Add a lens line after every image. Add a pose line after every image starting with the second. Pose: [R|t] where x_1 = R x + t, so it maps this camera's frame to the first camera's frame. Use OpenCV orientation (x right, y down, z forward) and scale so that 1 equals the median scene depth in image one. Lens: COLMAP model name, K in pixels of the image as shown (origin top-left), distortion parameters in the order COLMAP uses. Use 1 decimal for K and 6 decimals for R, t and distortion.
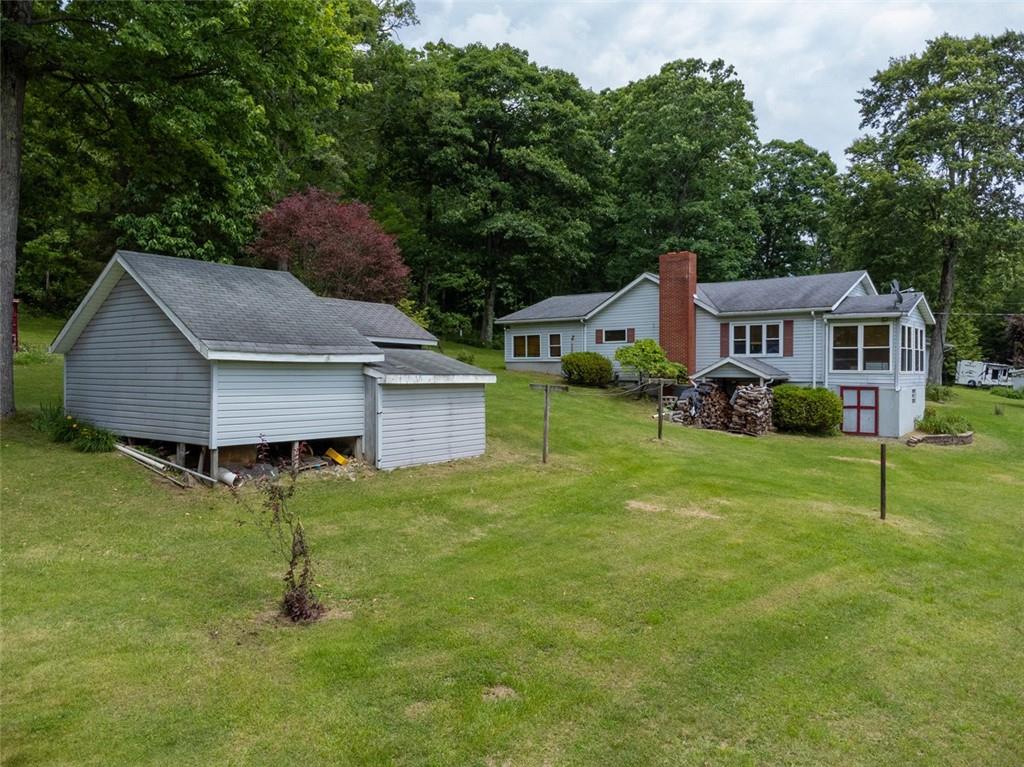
lens RADIAL K [[764.5, 0, 508.0], [0, 764.5, 375.2], [0, 0, 1]] dist [0.016794, 0.002484]
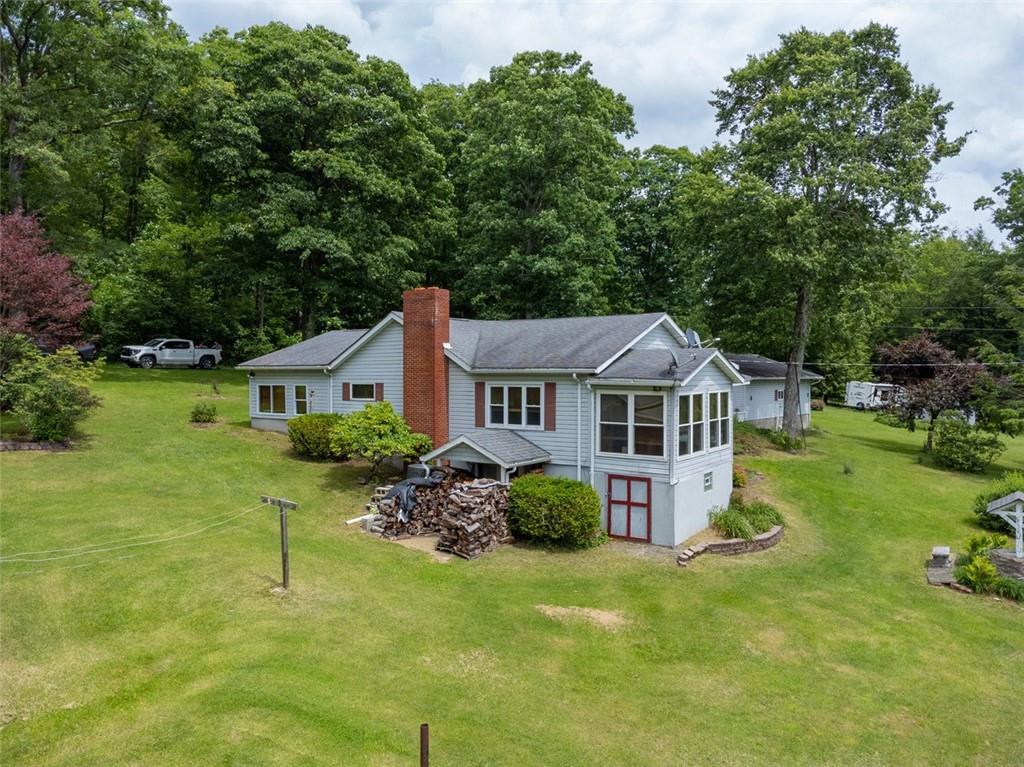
lens RADIAL K [[754.4, 0, 512.0], [0, 754.4, 383.5], [0, 0, 1]] dist [0.004114, 0.005034]
pose [[0.997187, -0.003584, 0.074866, 0.243120], [0.002696, 0.999925, 0.011956, -0.071266], [-0.074904, -0.011720, 0.997122, 0.231418]]
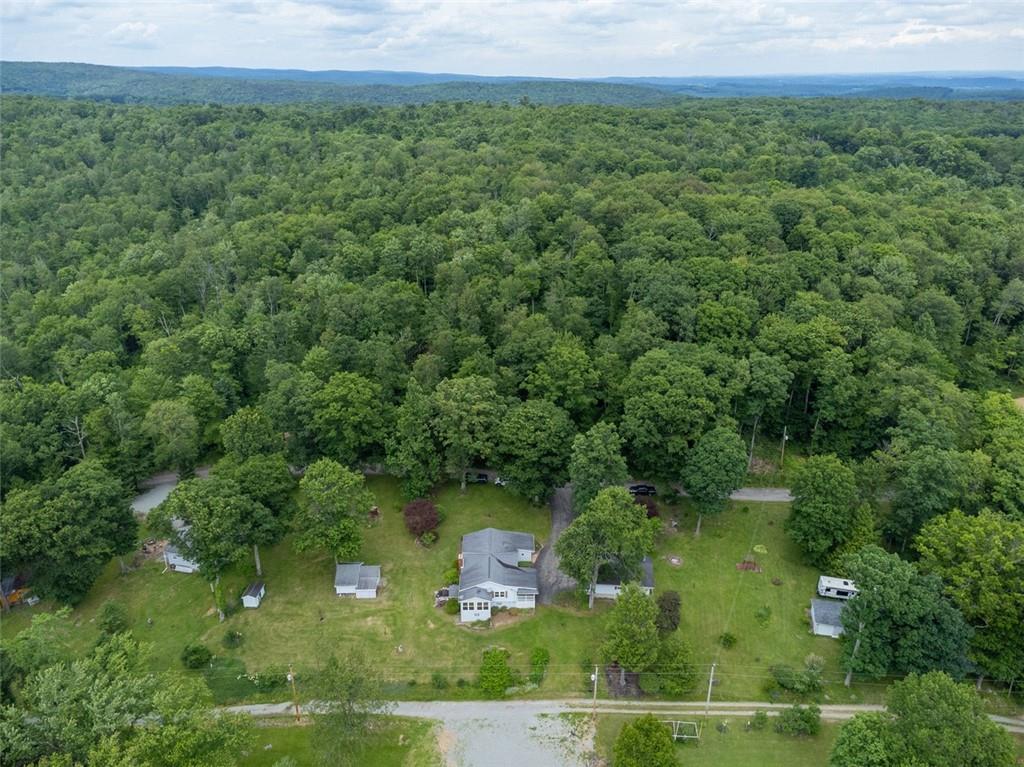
lens RADIAL K [[754.4, 0, 512.0], [0, 754.4, 383.5], [0, 0, 1]] dist [0.004114, 0.005034]
pose [[0.641648, 0.307787, -0.702535, 3.179109], [-0.007205, 0.918330, 0.395749, -2.827723], [0.766966, -0.248870, 0.591462, -1.087672]]
